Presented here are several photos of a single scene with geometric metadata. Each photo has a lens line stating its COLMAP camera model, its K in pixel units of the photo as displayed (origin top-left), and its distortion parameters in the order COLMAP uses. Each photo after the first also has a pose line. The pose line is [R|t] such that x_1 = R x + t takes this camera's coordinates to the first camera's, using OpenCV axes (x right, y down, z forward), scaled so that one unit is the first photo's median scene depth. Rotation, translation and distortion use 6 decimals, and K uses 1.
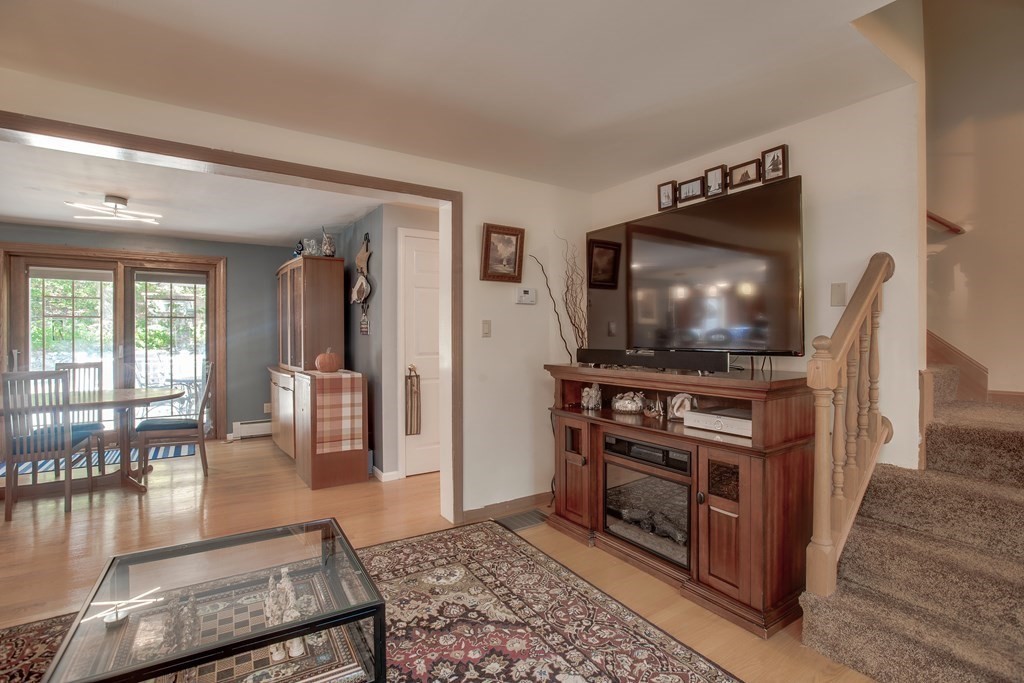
lens RADIAL K [[470.4, 0, 513.8], [0, 470.4, 335.2], [0, 0, 1]] dist [-0.012162, 0.000640]
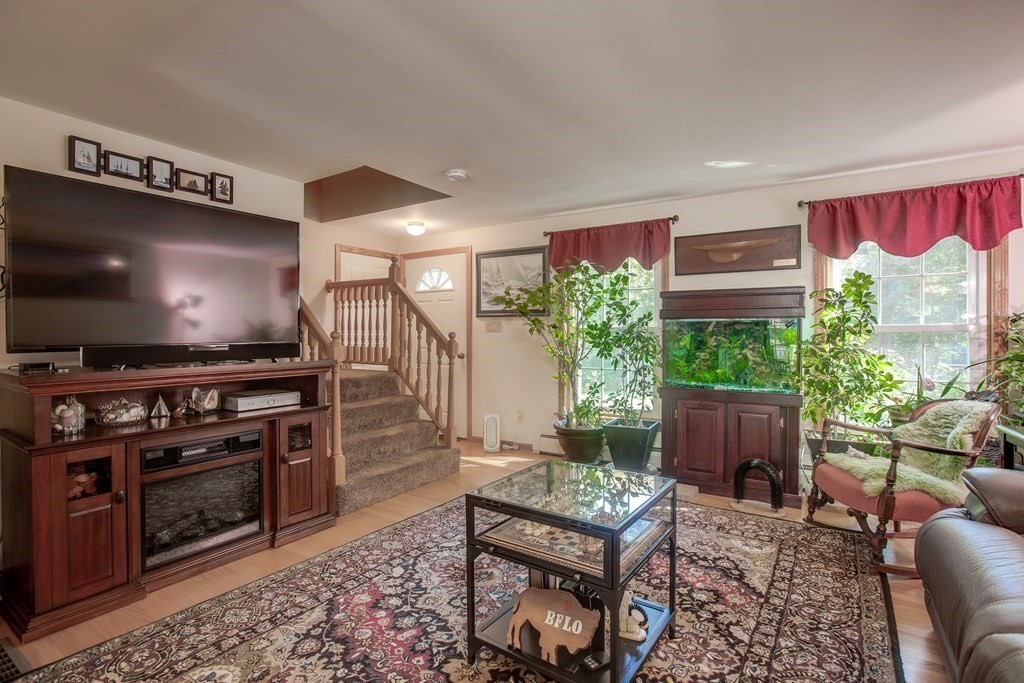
lens RADIAL K [[470.4, 0, 508.7], [0, 470.4, 336.4], [0, 0, 1]] dist [-0.012162, 0.000640]
pose [[-0.368663, 0.001027, 0.929563, -0.986607], [0.007245, 0.999972, 0.001769, 0.022673], [-0.929535, 0.007386, -0.368660, 0.906221]]
